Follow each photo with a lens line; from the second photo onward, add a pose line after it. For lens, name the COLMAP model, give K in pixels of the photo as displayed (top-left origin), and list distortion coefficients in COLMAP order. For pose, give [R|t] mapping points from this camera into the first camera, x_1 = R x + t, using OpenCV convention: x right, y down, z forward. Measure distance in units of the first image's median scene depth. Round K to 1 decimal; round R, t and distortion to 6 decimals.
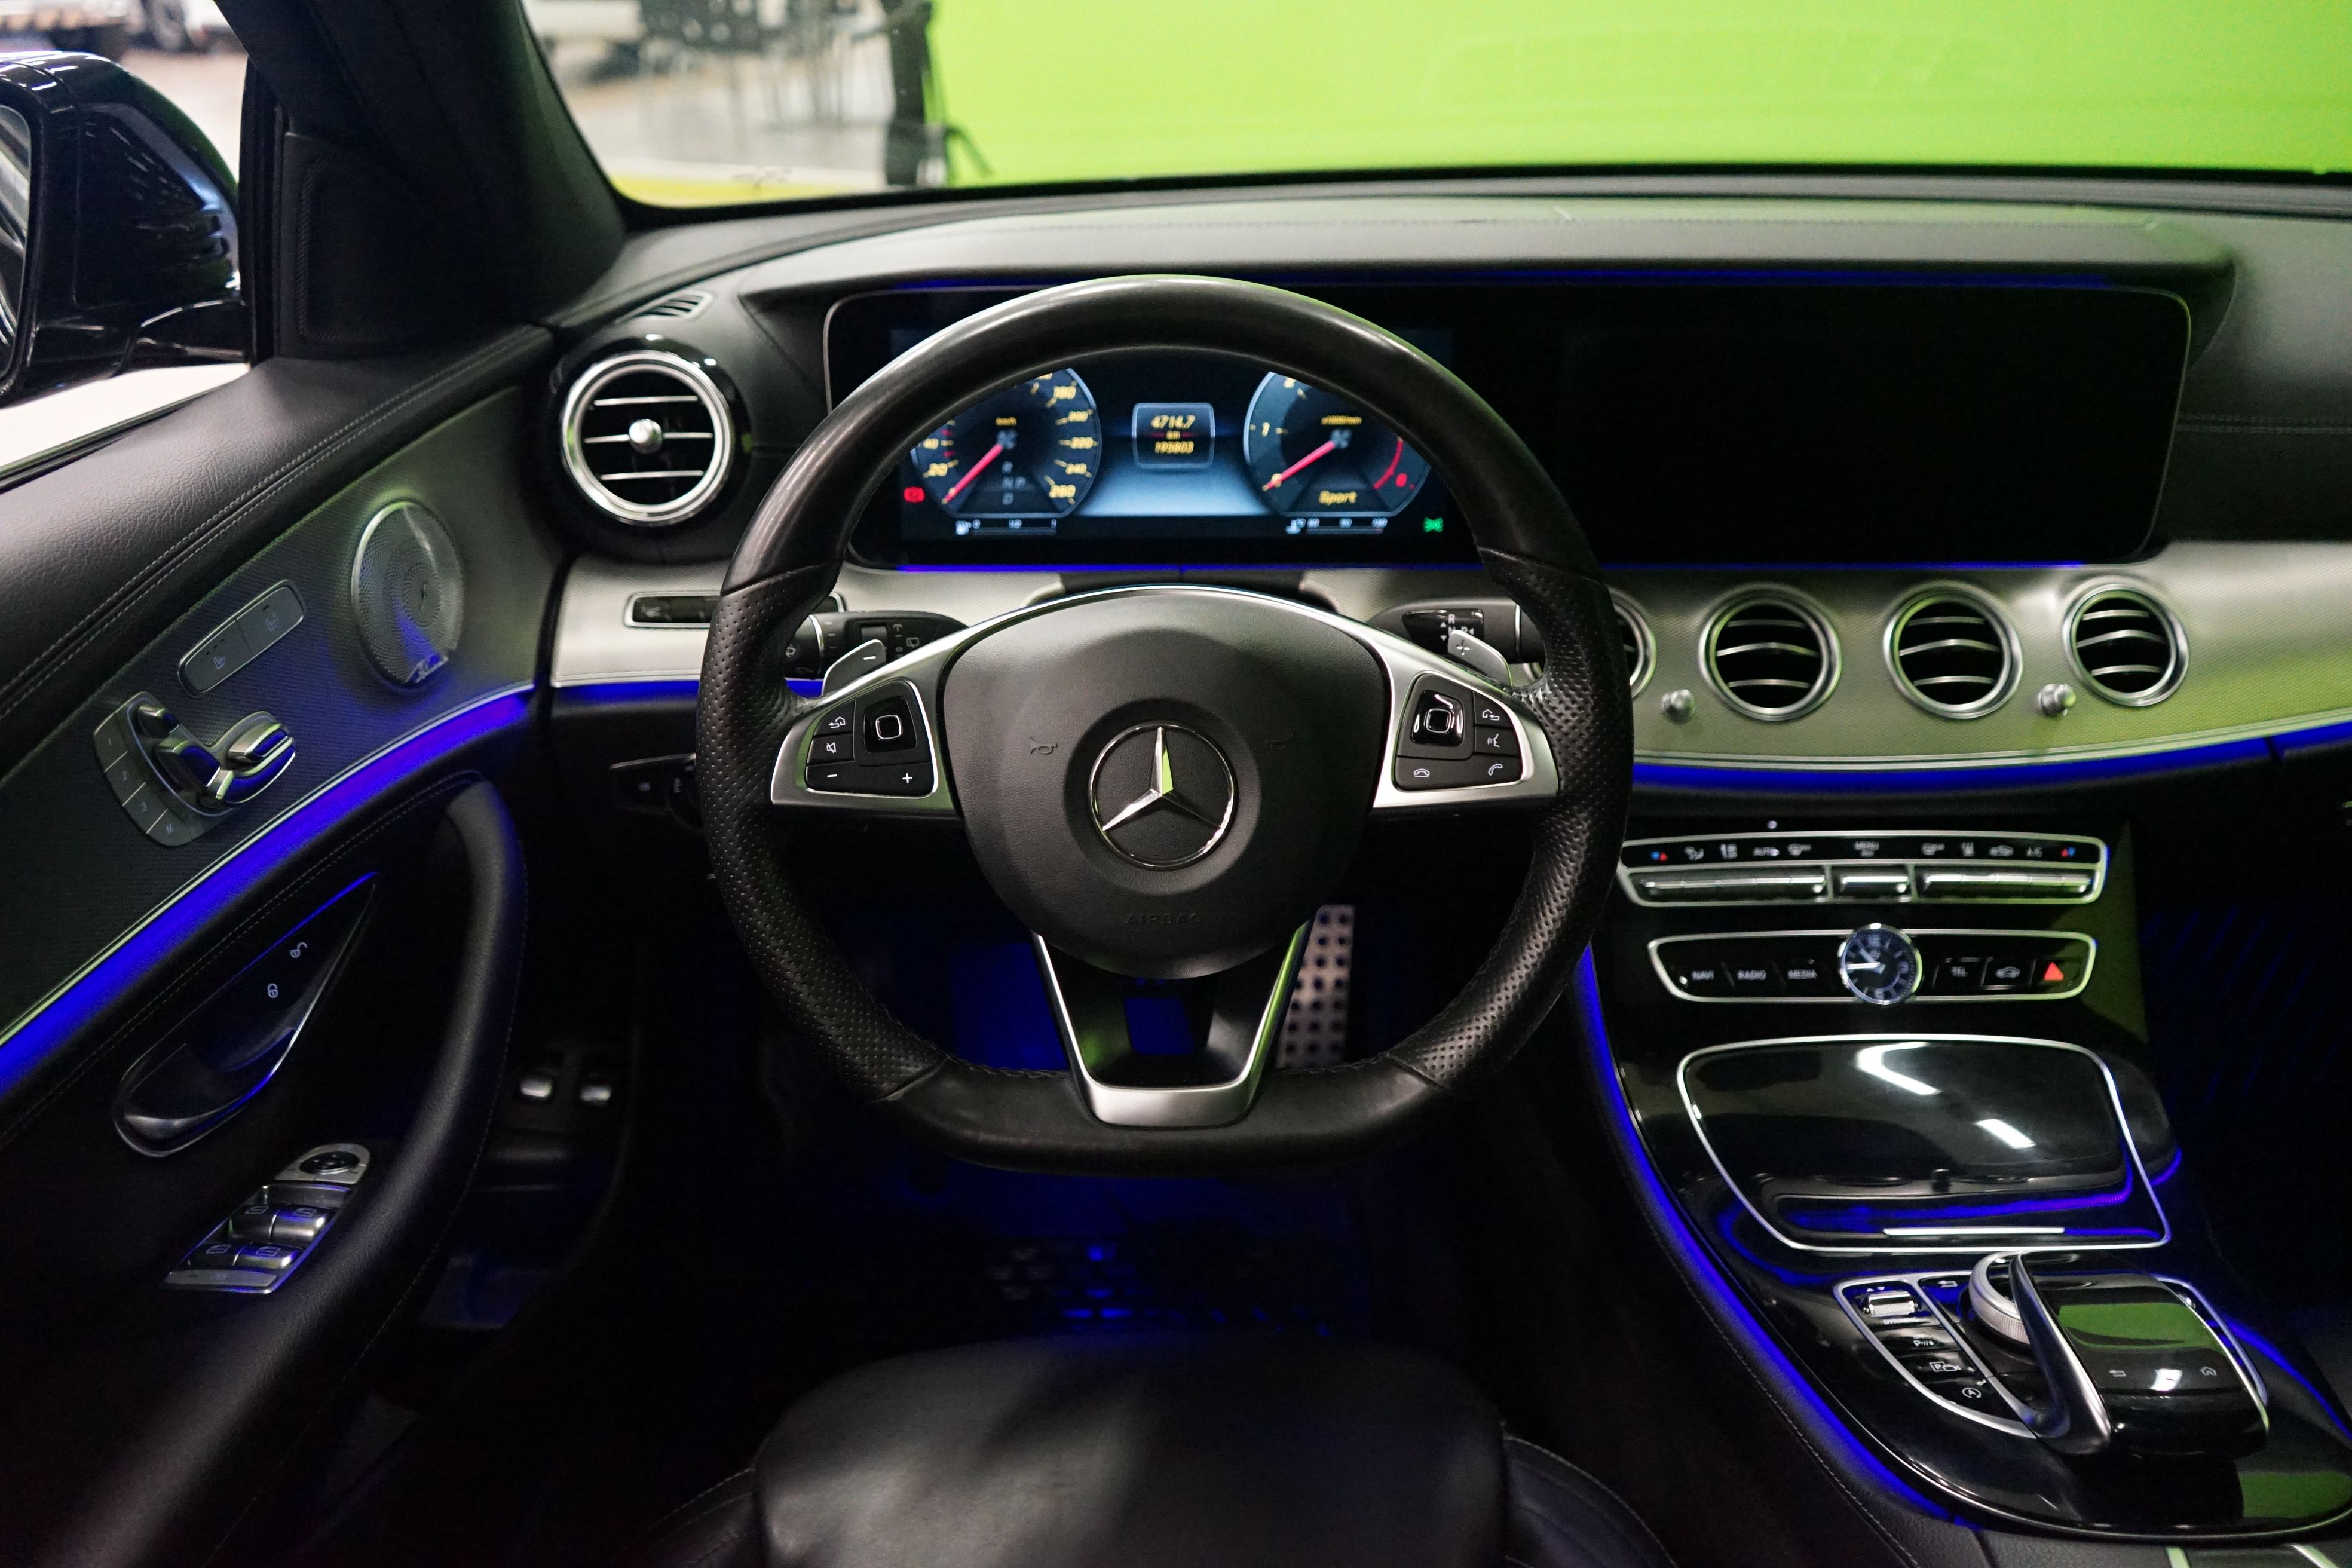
lens RADIAL K [[1935.6, 0, 1176.0], [0, 1935.6, 784.0], [0, 0, 1]] dist [0.000706, 0.032612]
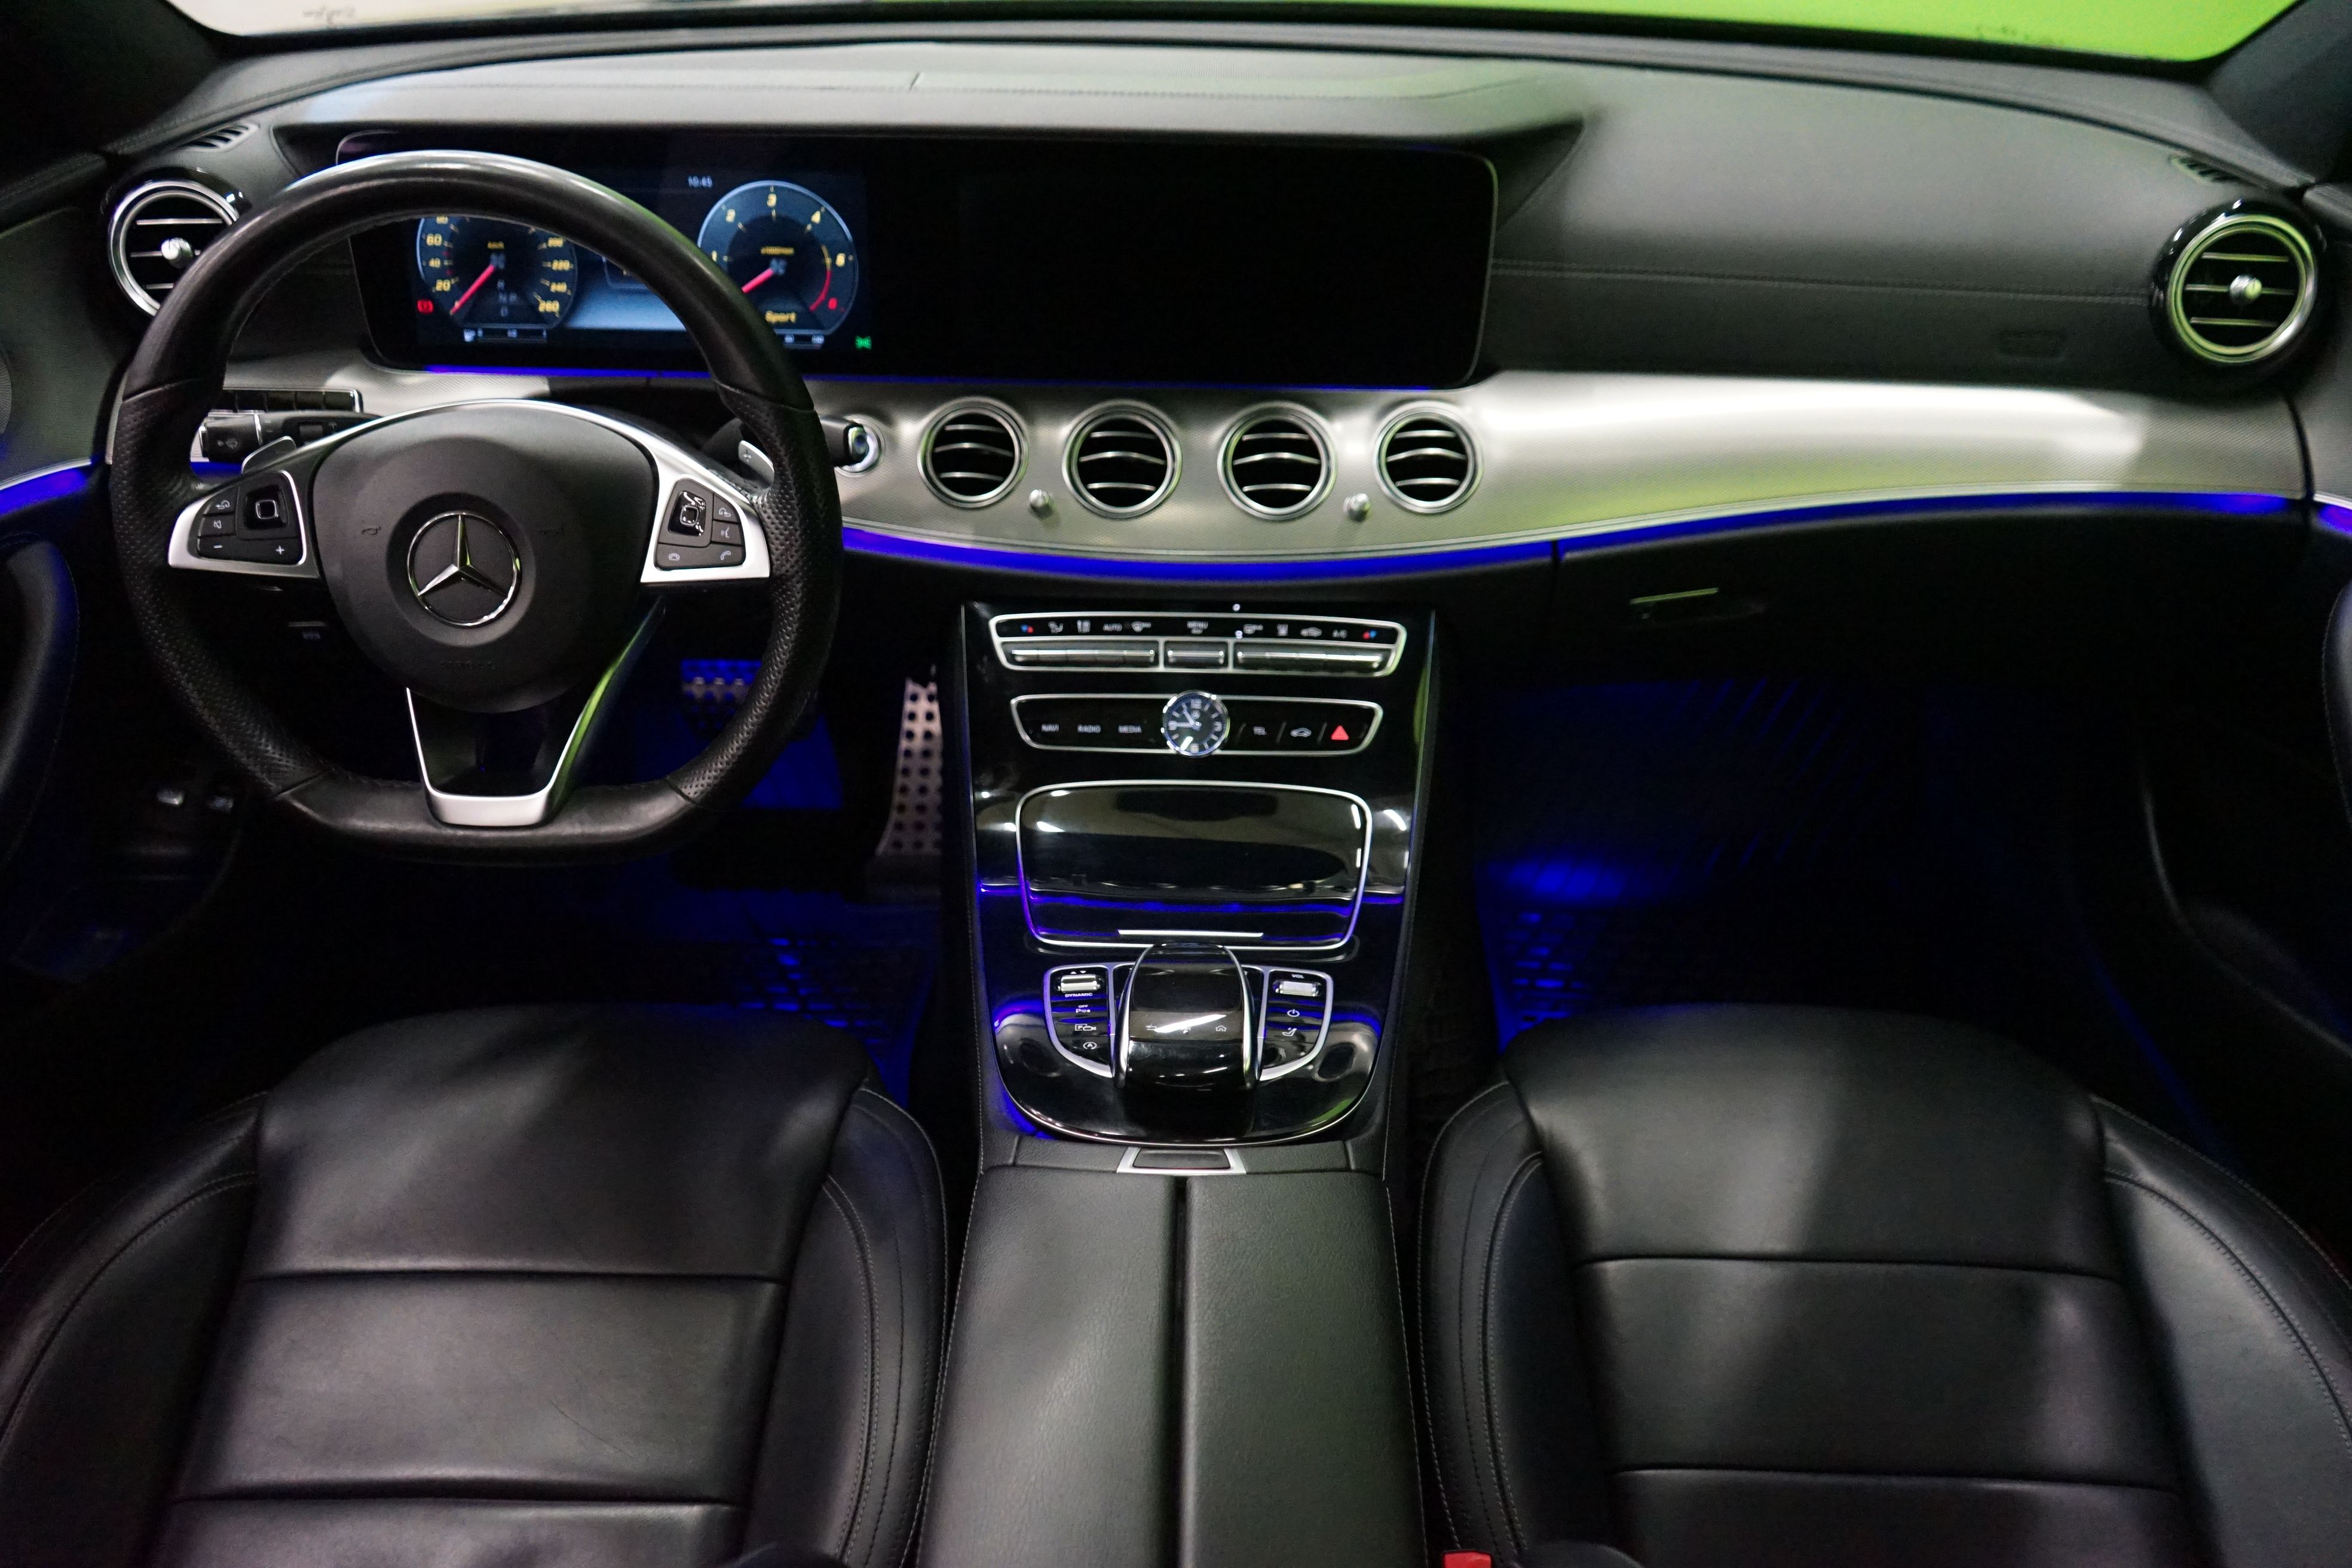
lens RADIAL K [[1935.6, 0, 1176.0], [0, 1935.6, 784.0], [0, 0, 1]] dist [0.000706, 0.032612]
pose [[0.999147, 0.028963, -0.029447, 0.378855], [-0.025196, 0.992321, 0.121098, -0.015139], [0.032728, -0.120252, 0.992204, -0.203503]]
